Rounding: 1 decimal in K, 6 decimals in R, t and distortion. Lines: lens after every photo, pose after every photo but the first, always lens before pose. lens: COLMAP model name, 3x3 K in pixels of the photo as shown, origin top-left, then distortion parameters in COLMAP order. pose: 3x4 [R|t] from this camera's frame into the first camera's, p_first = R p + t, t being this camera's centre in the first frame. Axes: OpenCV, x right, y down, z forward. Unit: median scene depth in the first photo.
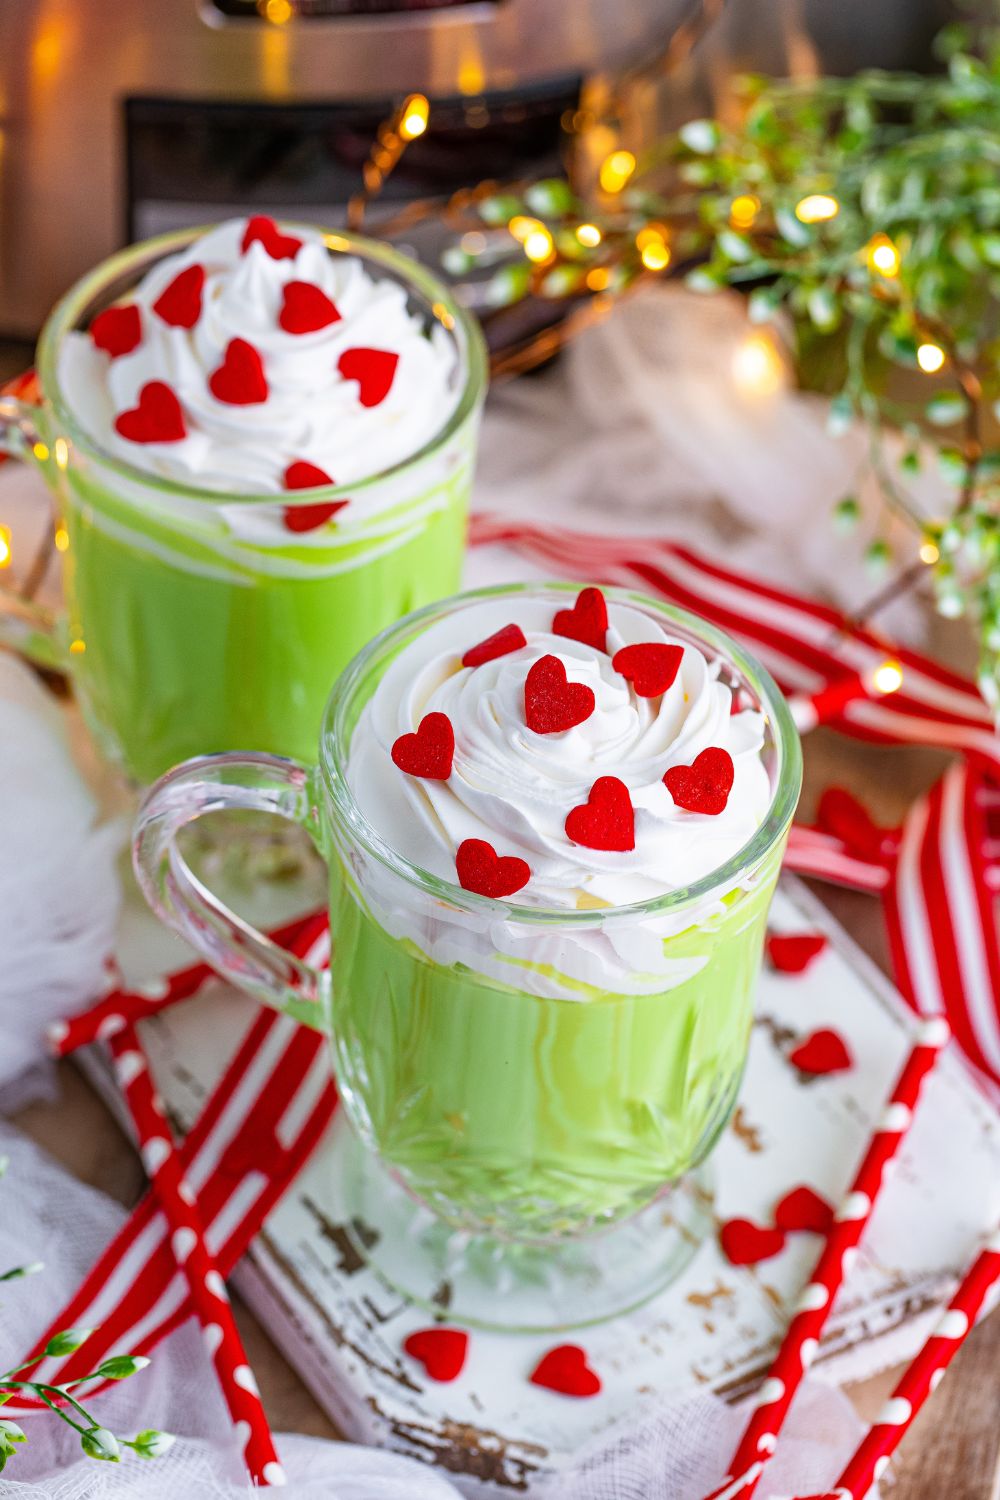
lens RADIAL K [[4967.9, 0, 501.1], [0, 4967.9, 748.8], [0, 0, 1]] dist [-0.147091, 0.000000]
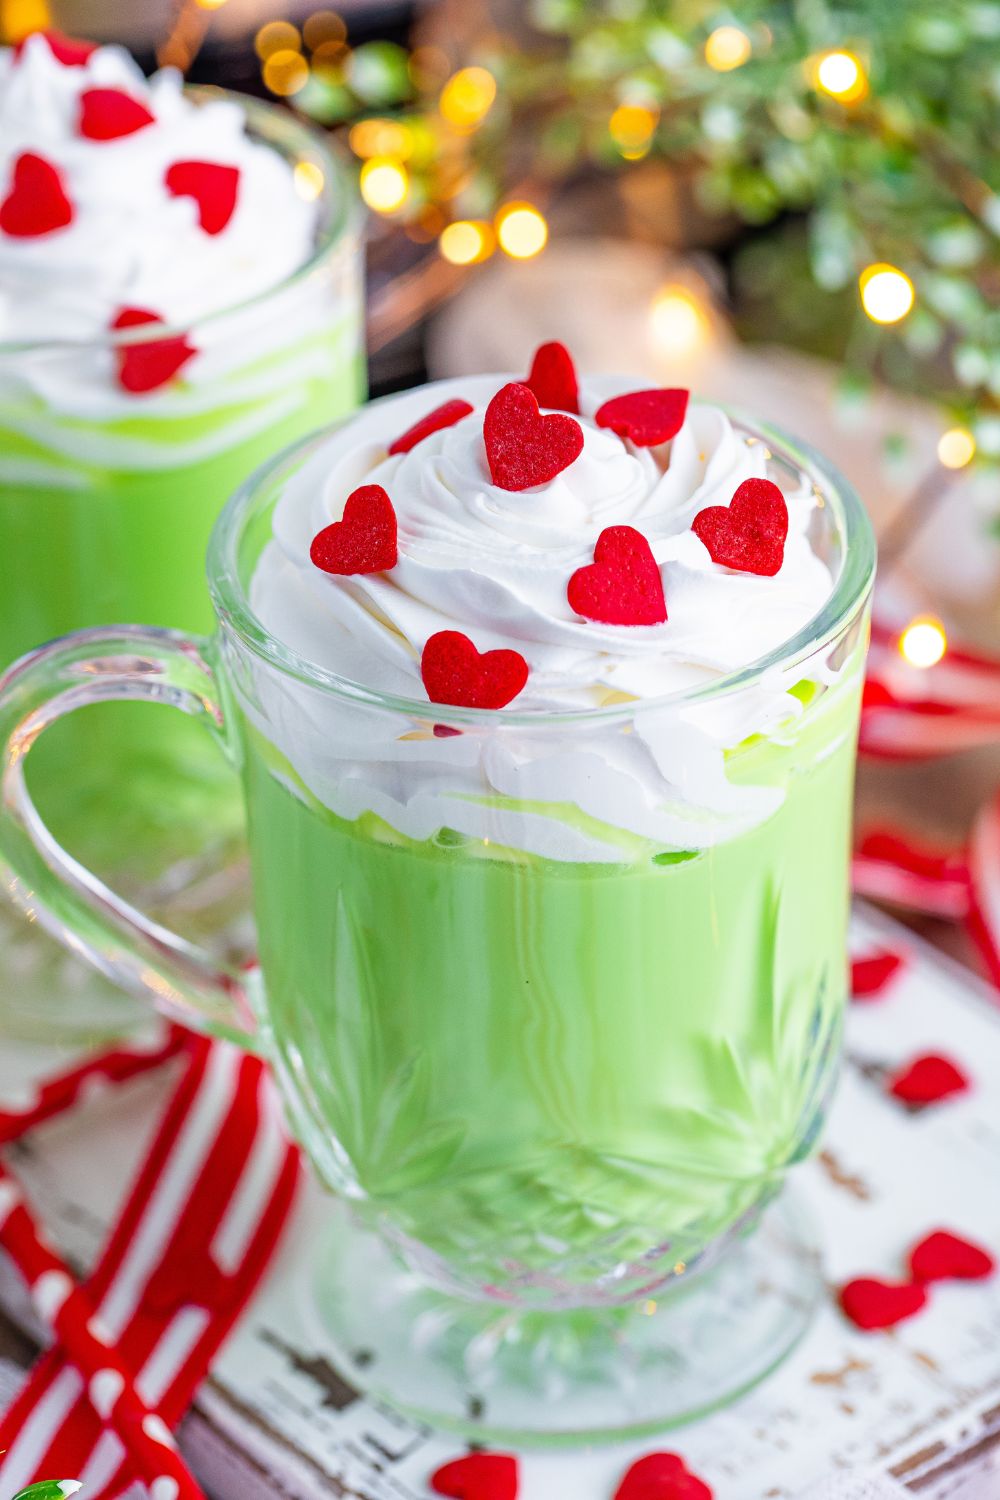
lens RADIAL K [[5222.7, 0, 490.7], [0, 5222.7, 759.4], [0, 0, 1]] dist [-0.106181, 0.000000]
pose [[0.989861, -0.131226, 0.054358, -0.038441], [0.139335, 0.971413, -0.192203, 0.166063], [-0.027582, 0.197828, 0.979849, 0.247827]]
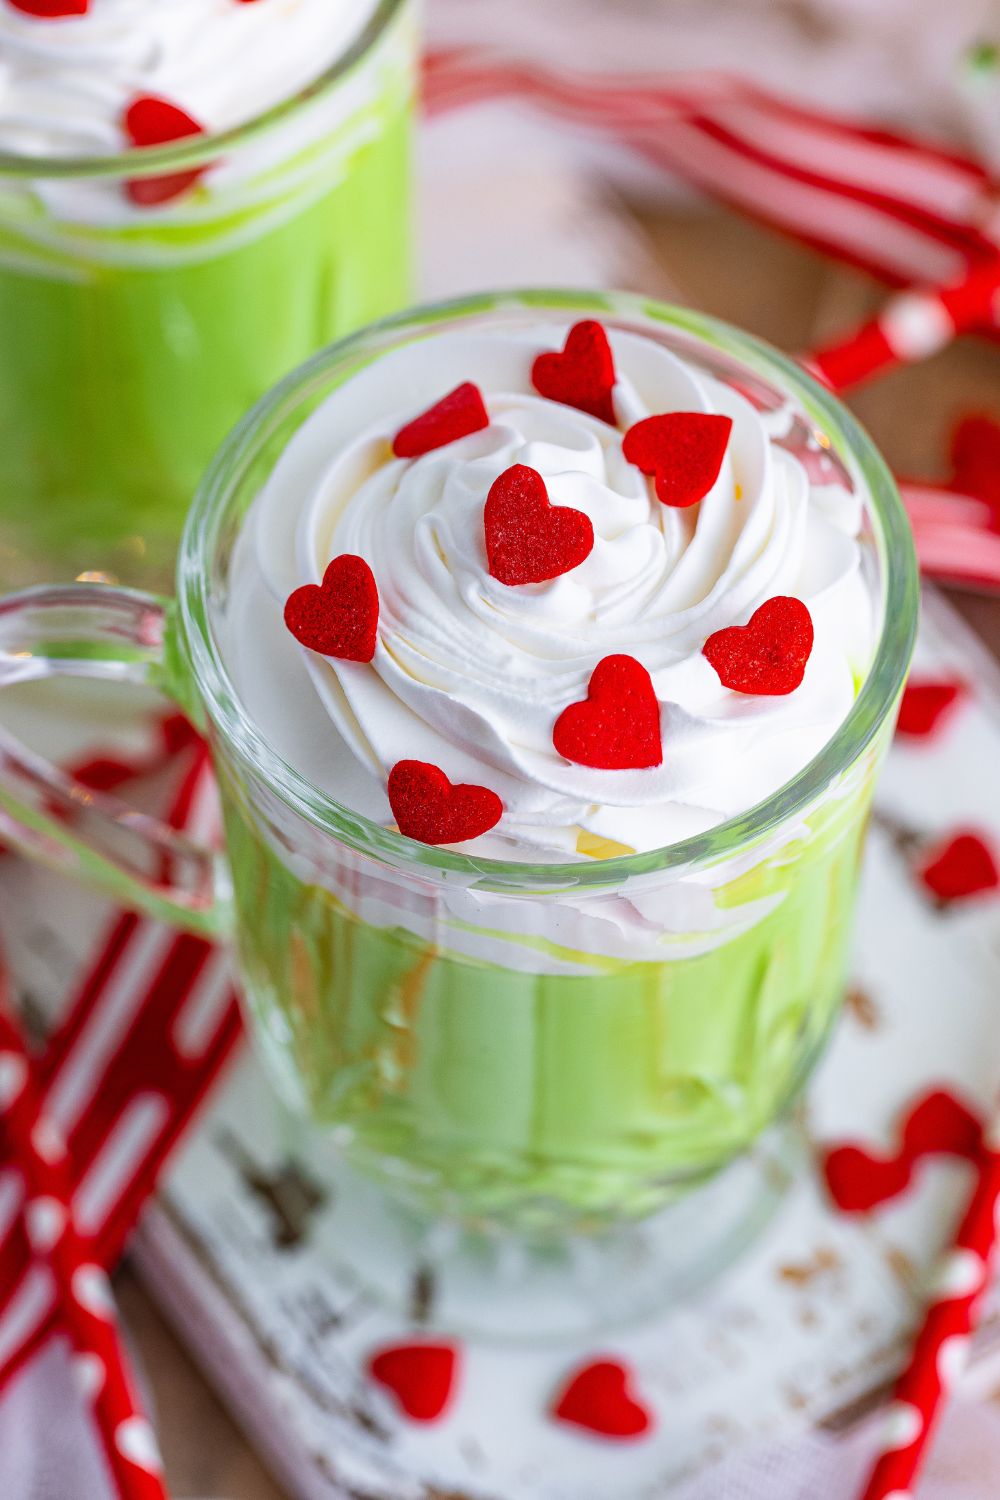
lens RADIAL K [[5222.7, 0, 501.8], [0, 5222.7, 749.4], [0, 0, 1]] dist [-0.106181, 0.000000]
pose [[0.998926, -0.035125, -0.030222, 0.024506], [0.040257, 0.980829, 0.190668, -0.103194], [0.022945, -0.191680, 0.981189, 0.306271]]
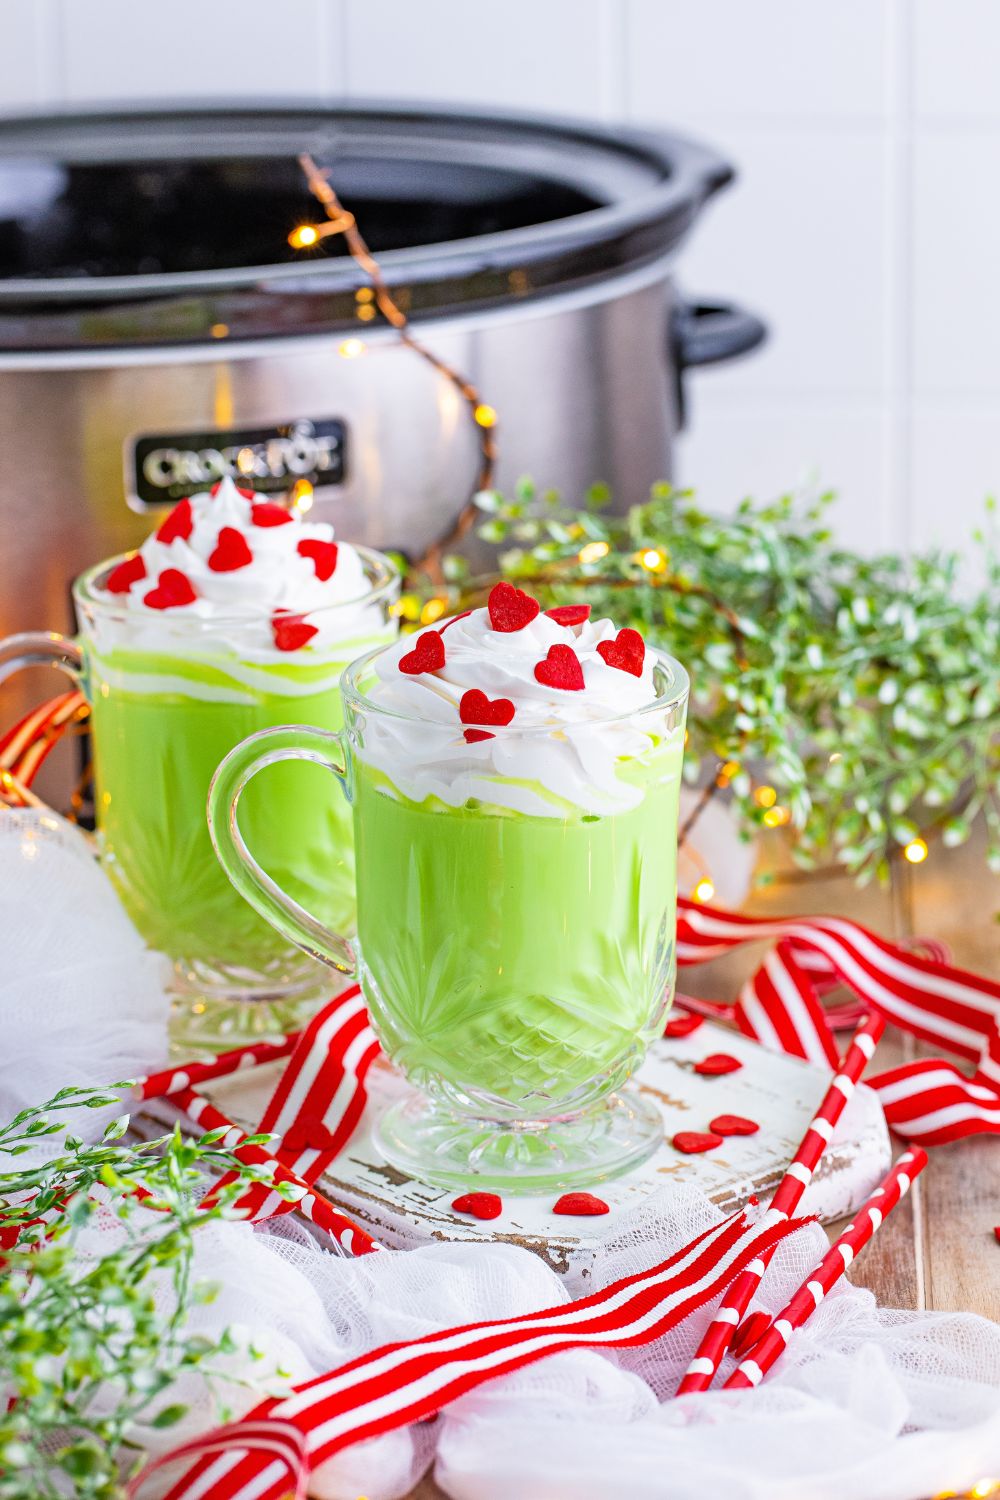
lens RADIAL K [[4998.4, 0, 500.6], [0, 4998.4, 745.2], [0, 0, 1]] dist [0.210576, 0.000000]
pose [[0.984260, -0.105398, 0.141857, -0.181620], [0.158012, 0.884334, -0.439301, 0.595677], [-0.079148, 0.454801, 0.887069, -0.217212]]
